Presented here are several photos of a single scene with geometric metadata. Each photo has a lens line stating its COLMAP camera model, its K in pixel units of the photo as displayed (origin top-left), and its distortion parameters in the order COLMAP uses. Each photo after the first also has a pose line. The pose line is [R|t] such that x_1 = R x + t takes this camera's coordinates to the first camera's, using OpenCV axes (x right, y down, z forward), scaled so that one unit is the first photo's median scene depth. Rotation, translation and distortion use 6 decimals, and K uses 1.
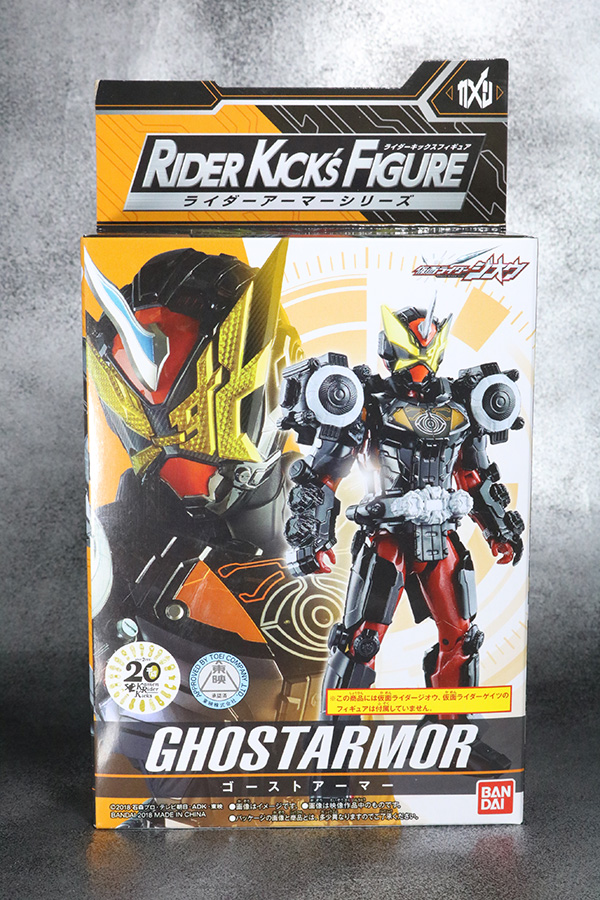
lens RADIAL K [[1805.5, 0, 300.0], [0, 1805.5, 450.0], [0, 0, 1]] dist [0.026216, -0.021608]
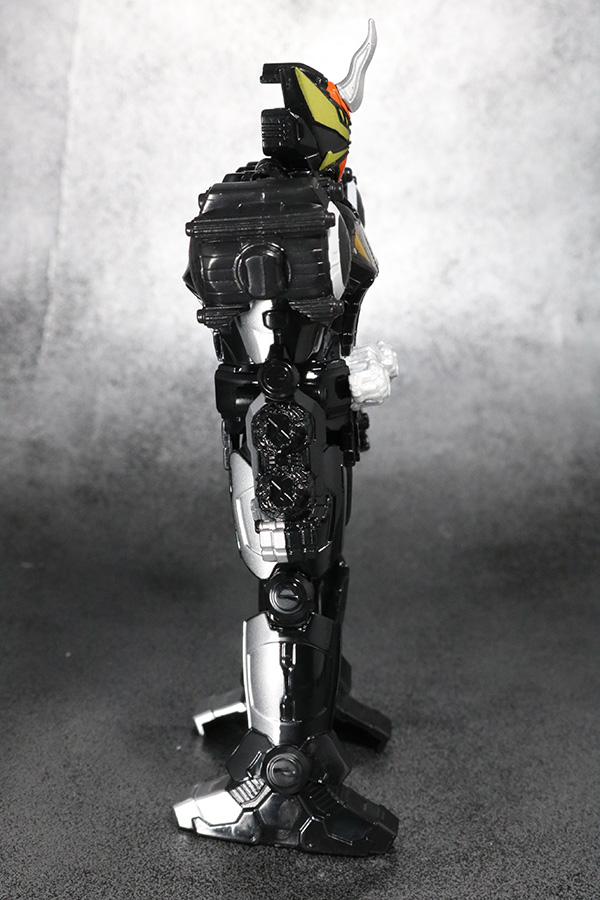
lens RADIAL K [[1682.4, 0, 314.5], [0, 1682.4, 451.1], [0, 0, 1]] dist [0.003358, 0.198098]
pose [[0.994442, 0.056535, 0.088818, -0.022385], [-0.063826, 0.994625, 0.081526, 0.026010], [-0.083731, -0.086742, 0.992706, 0.223005]]
